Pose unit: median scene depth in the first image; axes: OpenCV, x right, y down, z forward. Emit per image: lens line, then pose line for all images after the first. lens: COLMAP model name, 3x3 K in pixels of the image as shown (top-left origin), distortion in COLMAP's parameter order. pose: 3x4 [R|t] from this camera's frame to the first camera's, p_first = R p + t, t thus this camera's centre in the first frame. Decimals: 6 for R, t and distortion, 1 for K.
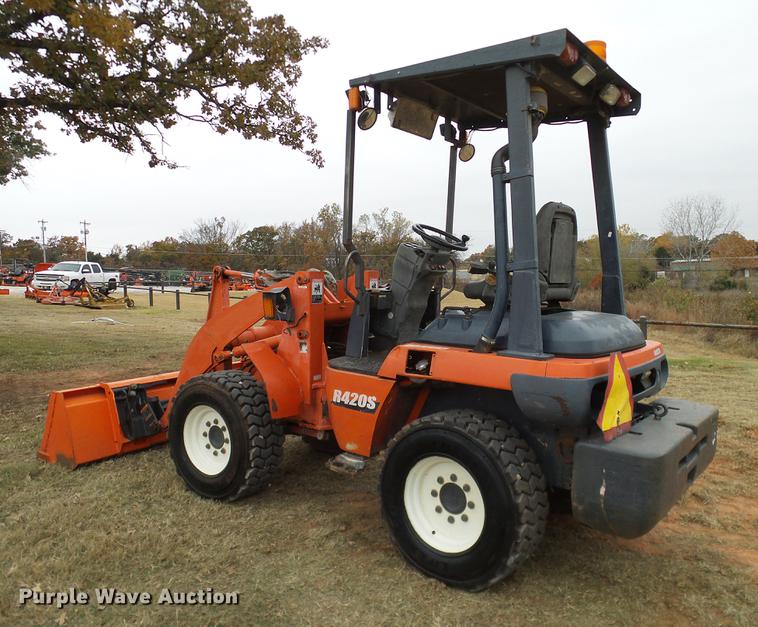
lens RADIAL K [[624.7, 0, 379.8], [0, 624.7, 322.8], [0, 0, 1]] dist [0.002529, 0.006201]
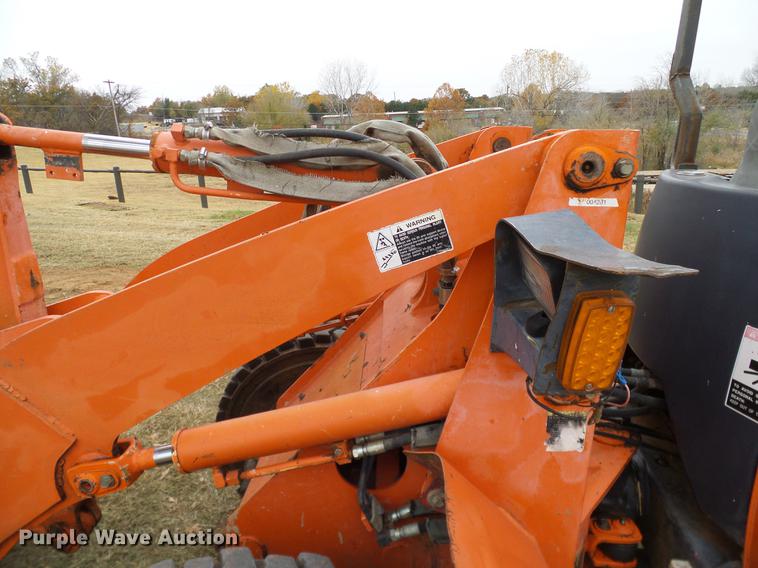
lens RADIAL K [[525.5, 0, 383.9], [0, 525.5, 288.7], [0, 0, 1]] dist [0.004122, -0.001142]
pose [[0.839464, -0.164047, 0.518063, -0.342041], [0.047453, 0.971833, 0.230842, -0.086200], [-0.541340, -0.169200, 0.823603, 1.028214]]
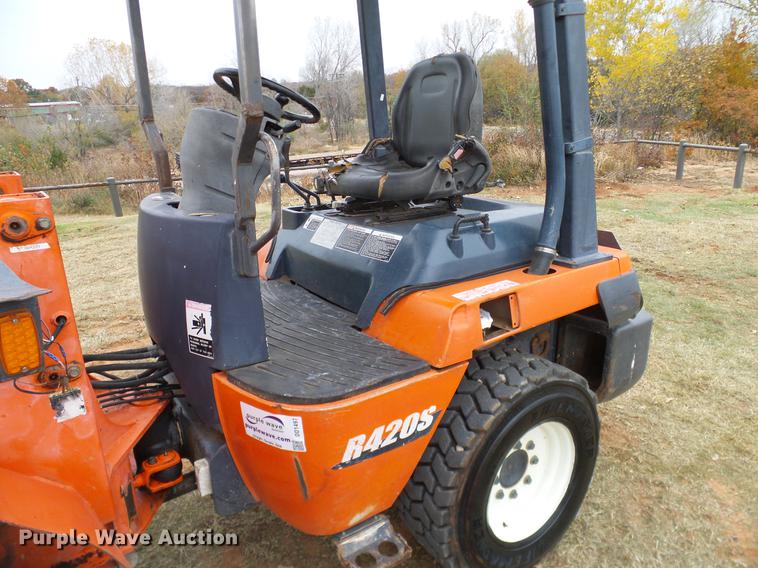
lens RADIAL K [[525.5, 0, 383.9], [0, 525.5, 288.7], [0, 0, 1]] dist [0.004122, -0.001142]
pose [[0.285380, -0.314955, 0.905186, -0.389105], [0.105393, 0.949047, 0.296988, -0.116624], [-0.952602, 0.010646, 0.304033, 0.857062]]
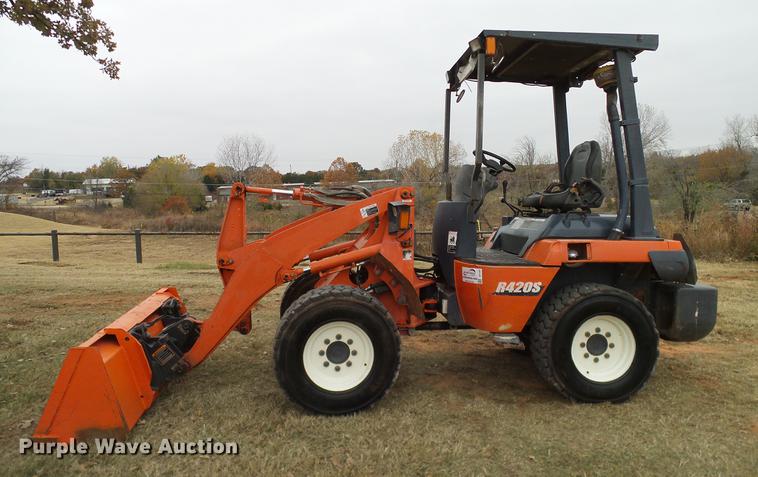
lens RADIAL K [[548.6, 0, 379.0], [0, 548.6, 238.5], [0, 0, 1]] dist [-0.004403, -0.001924]
pose [[0.726024, -0.057308, 0.685278, -0.975658], [0.060692, 0.997973, 0.019158, -0.013483], [-0.684986, 0.027681, 0.728030, 0.380484]]
